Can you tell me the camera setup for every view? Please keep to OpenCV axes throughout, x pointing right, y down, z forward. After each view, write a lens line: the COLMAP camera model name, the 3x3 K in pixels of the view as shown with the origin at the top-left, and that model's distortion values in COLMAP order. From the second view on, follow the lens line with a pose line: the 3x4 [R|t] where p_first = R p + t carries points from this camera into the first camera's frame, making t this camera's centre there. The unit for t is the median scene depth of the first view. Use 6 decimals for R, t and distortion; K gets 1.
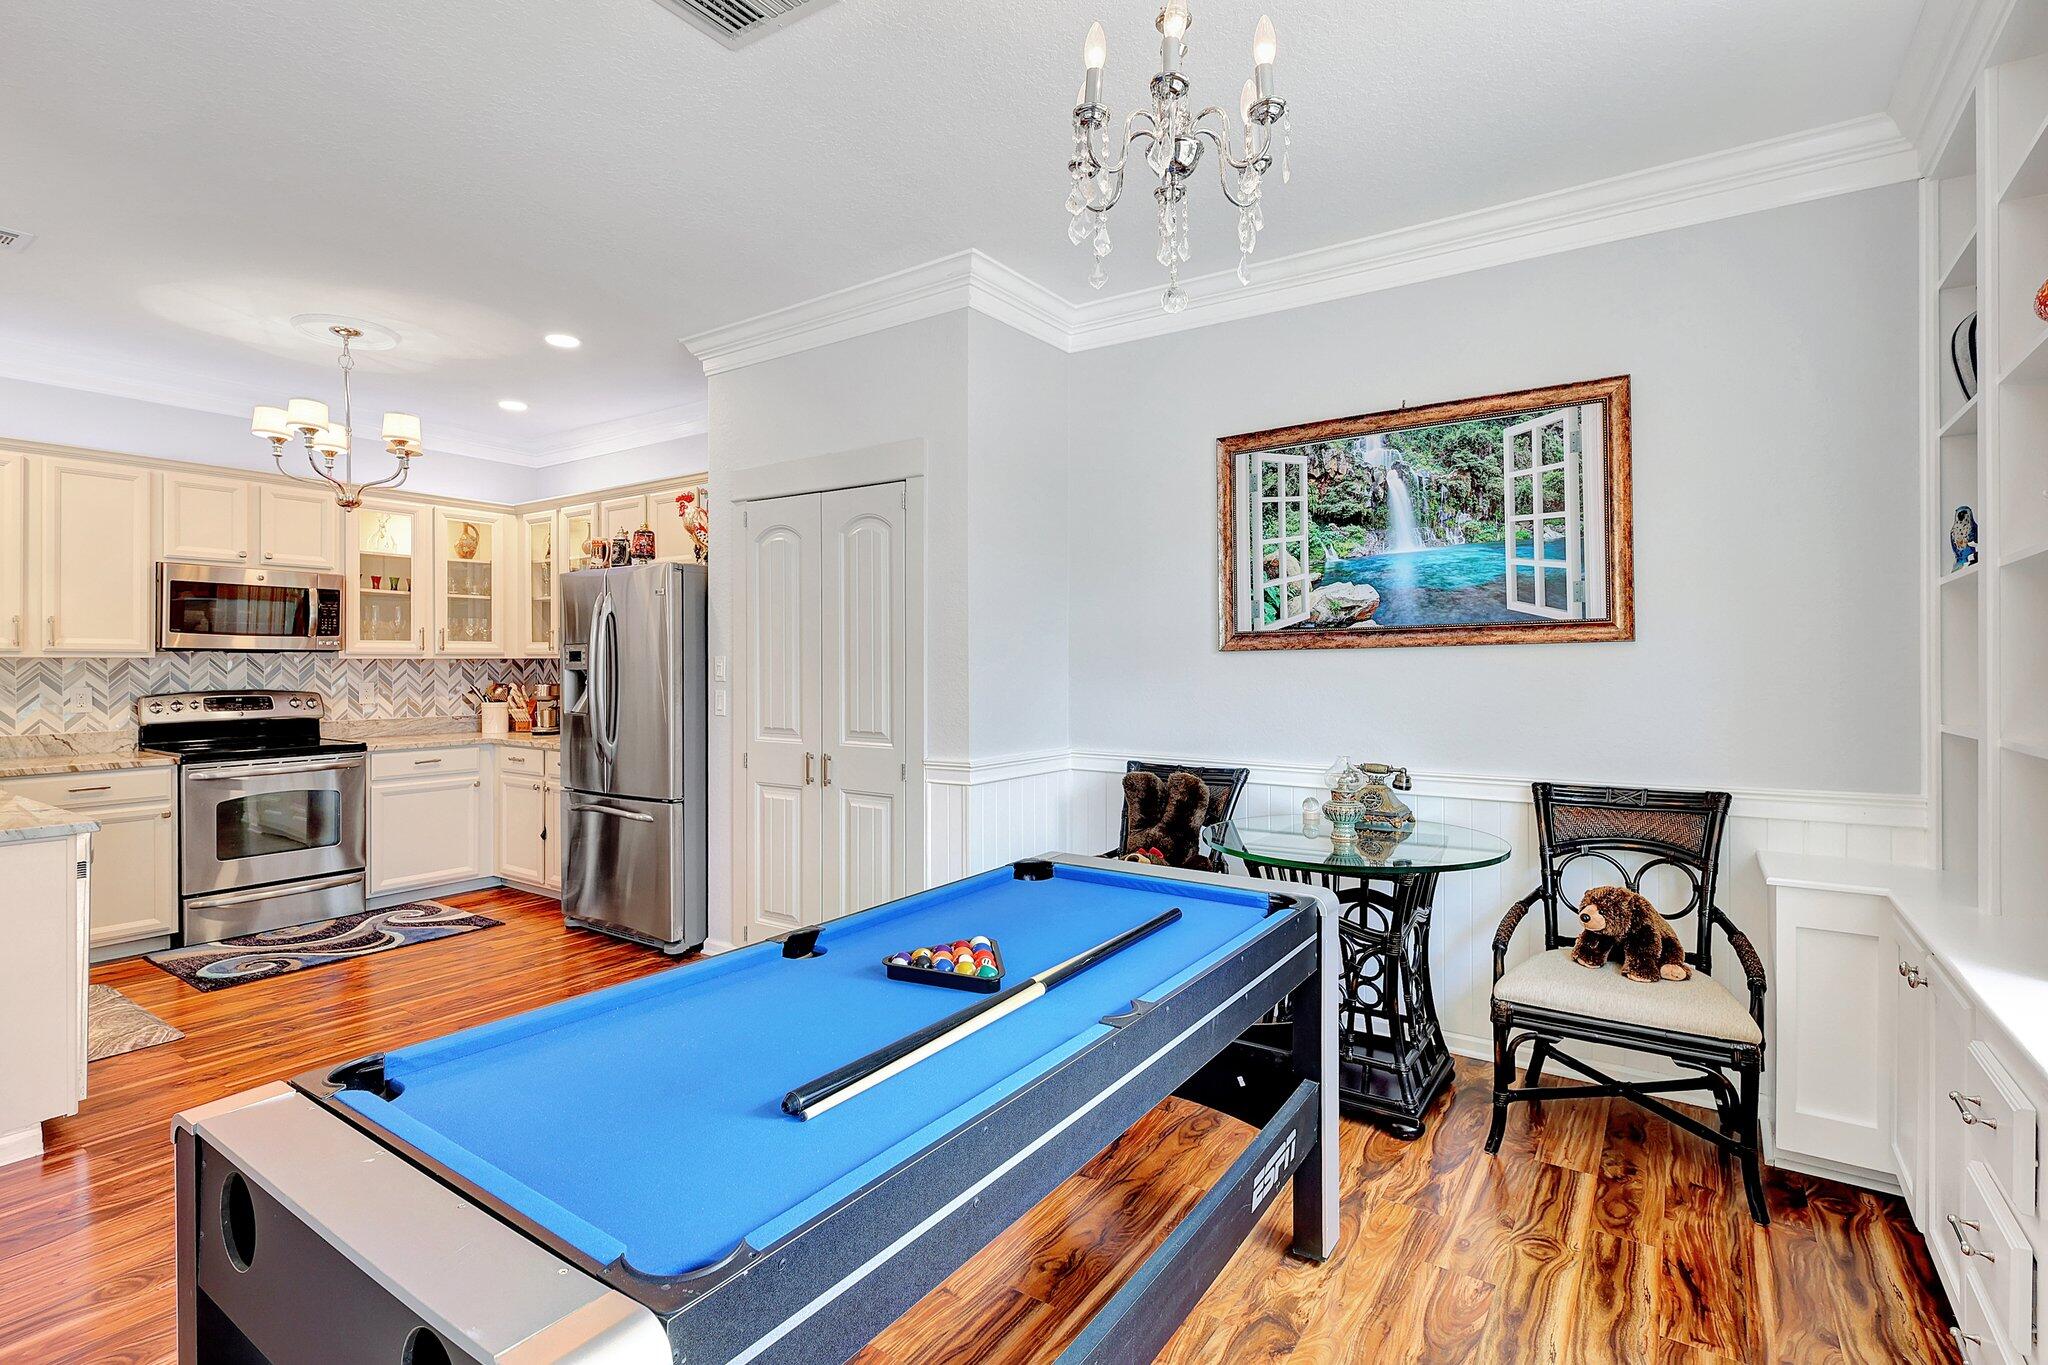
lens RADIAL K [[969.3, 0, 1013.3], [0, 969.3, 671.3], [0, 0, 1]] dist [-0.003231, 0.000178]
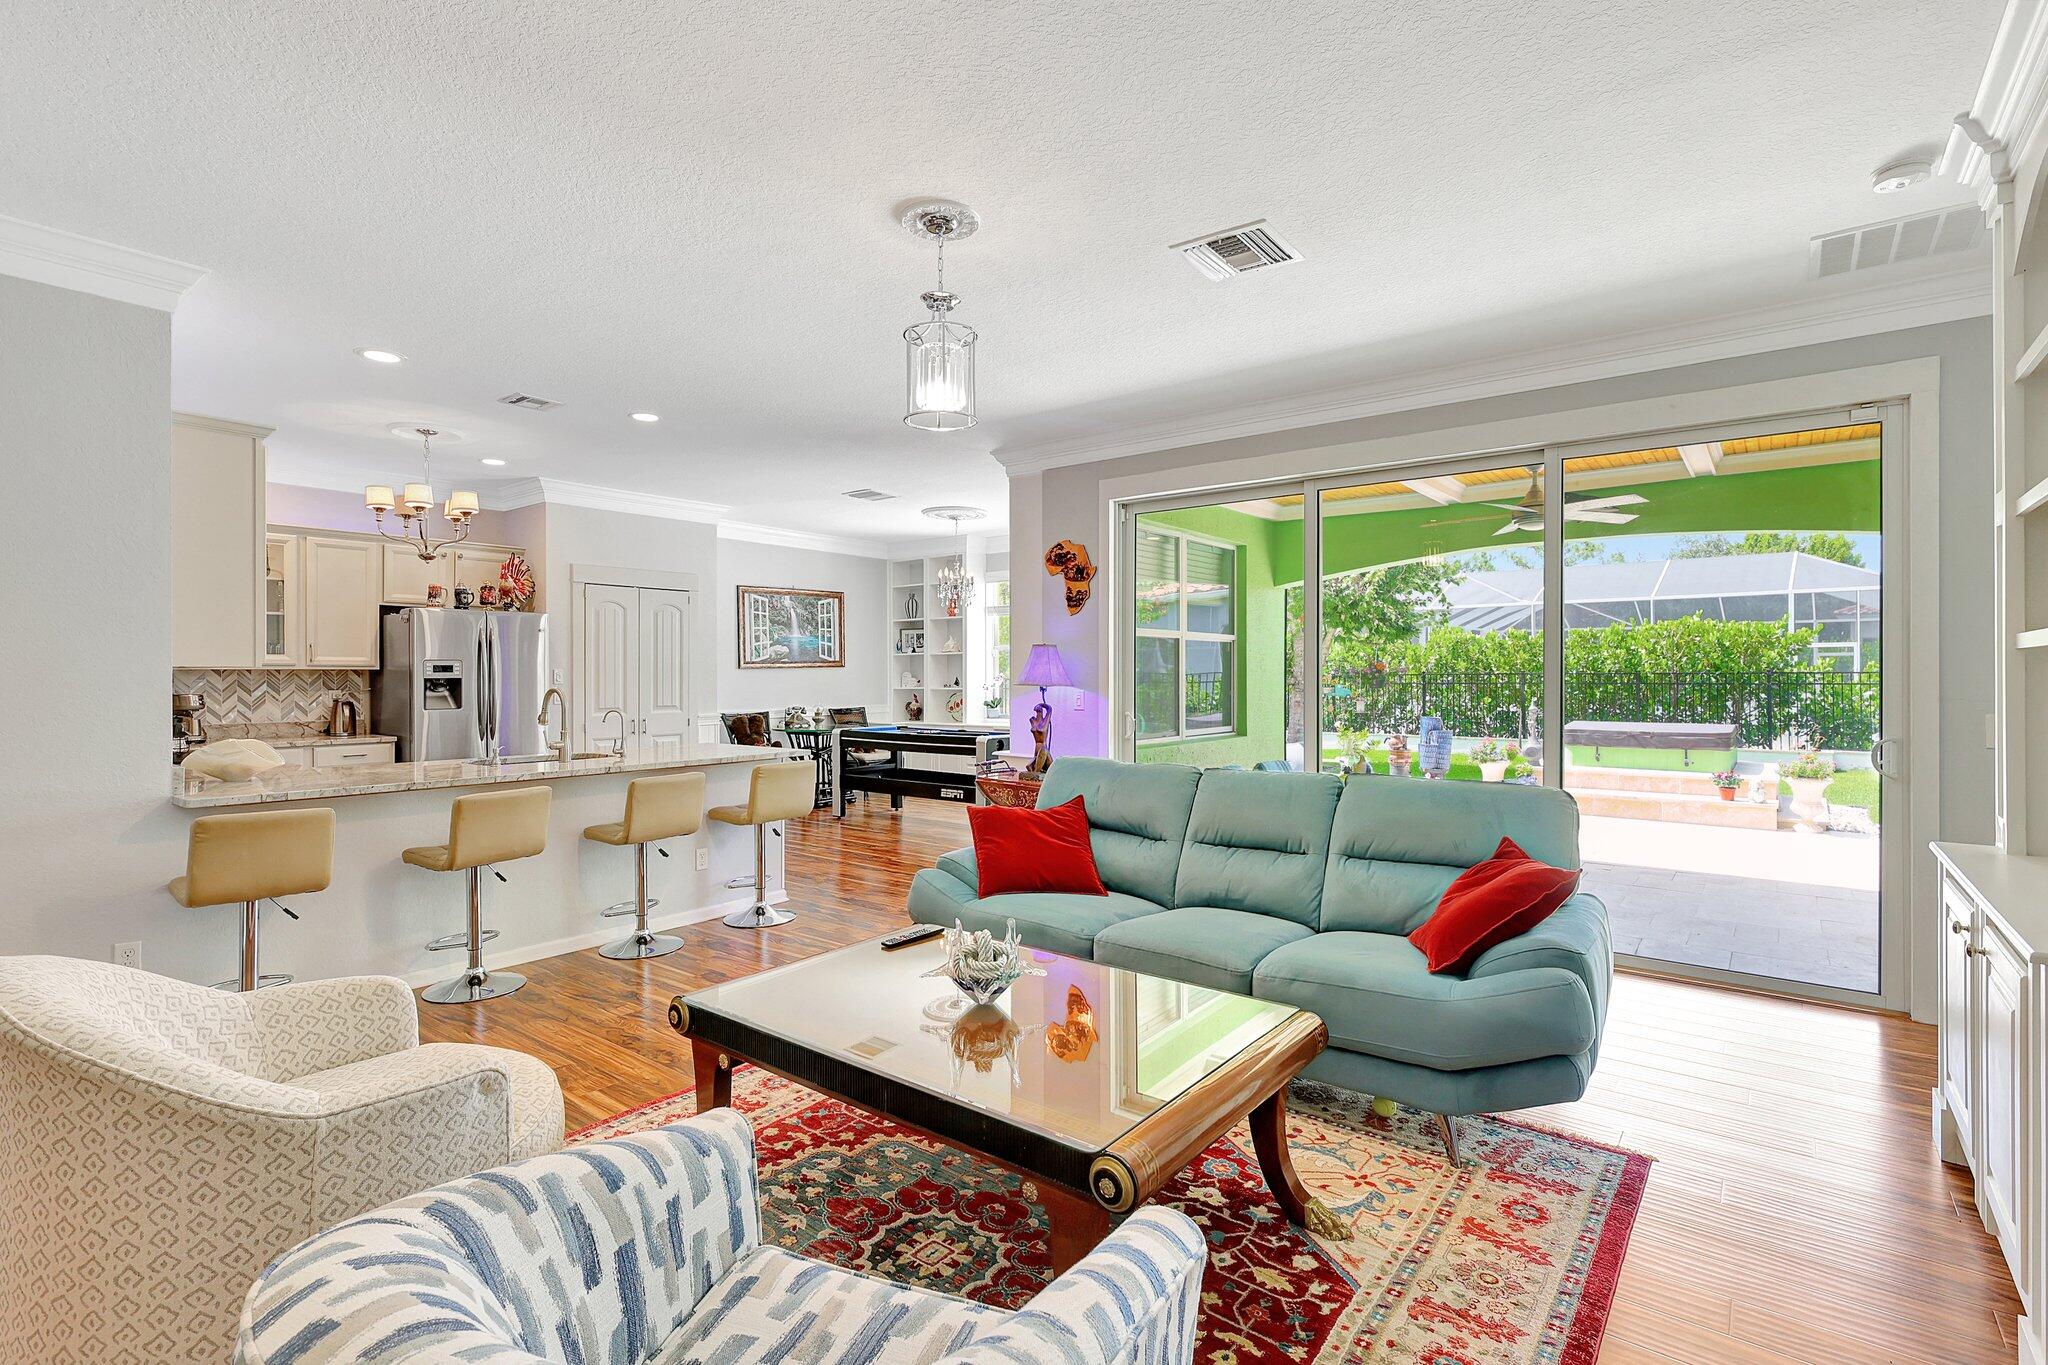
lens RADIAL K [[969.3, 0, 1016.3], [0, 969.3, 675.4], [0, 0, 1]] dist [-0.003231, 0.000178]
pose [[0.079300, -0.002643, 0.996847, -2.367525], [0.008974, 0.999958, 0.001937, -0.001290], [-0.996810, 0.008792, 0.079320, 0.068916]]
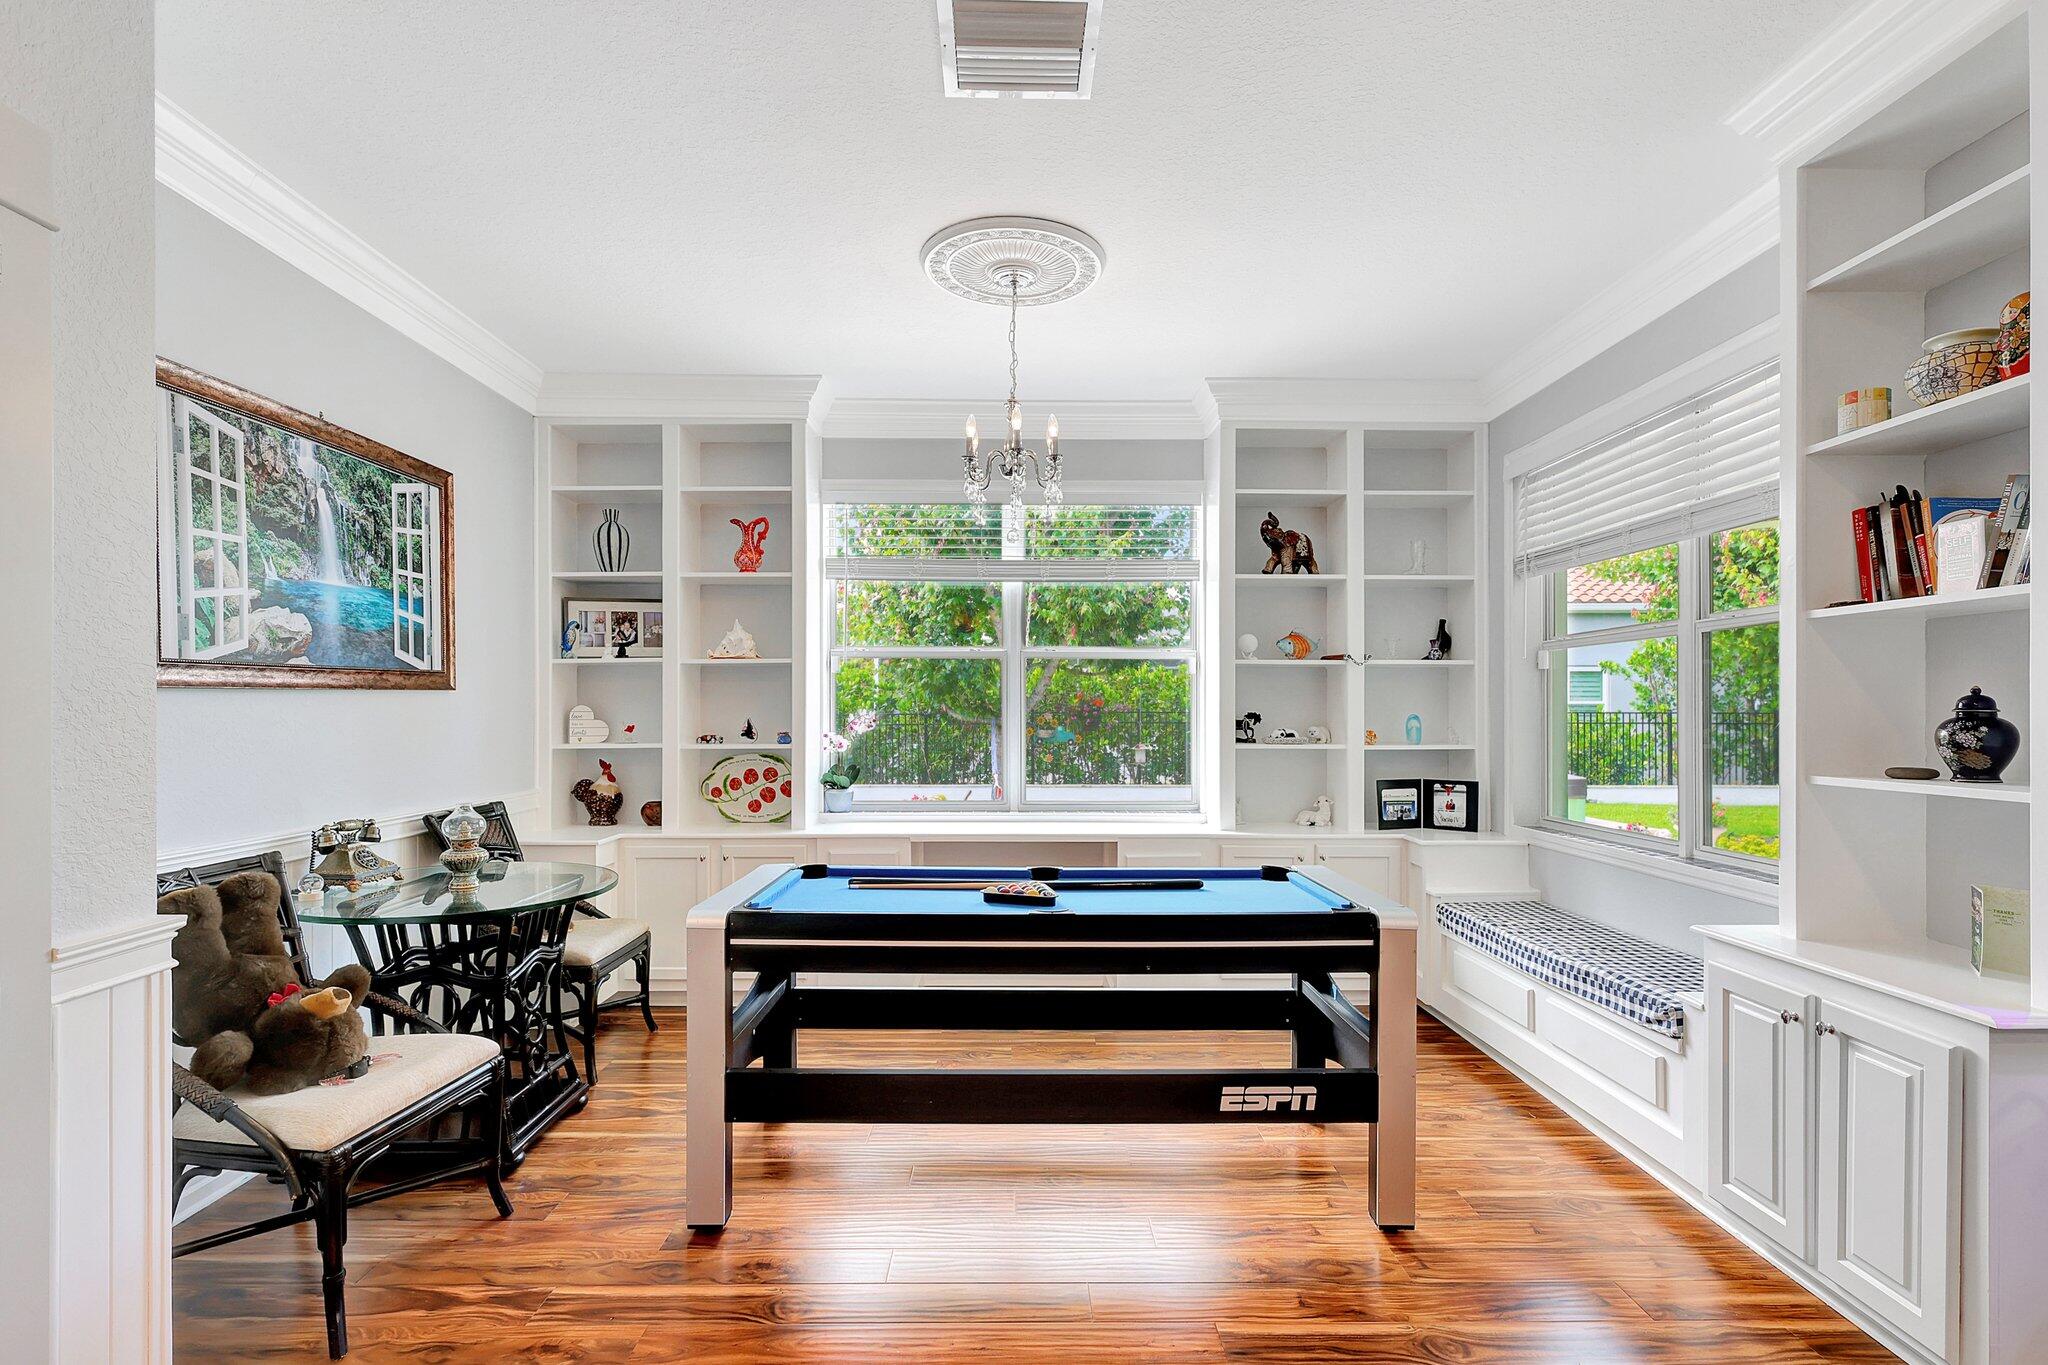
lens RADIAL K [[969.3, 0, 1021.1], [0, 969.3, 710.6], [0, 0, 1]] dist [-0.003231, 0.000178]
pose [[-0.582110, -0.005292, 0.813093, -0.651383], [-0.002291, 0.999986, 0.004868, -0.010058], [-0.813107, 0.000971, -0.582114, 0.928108]]
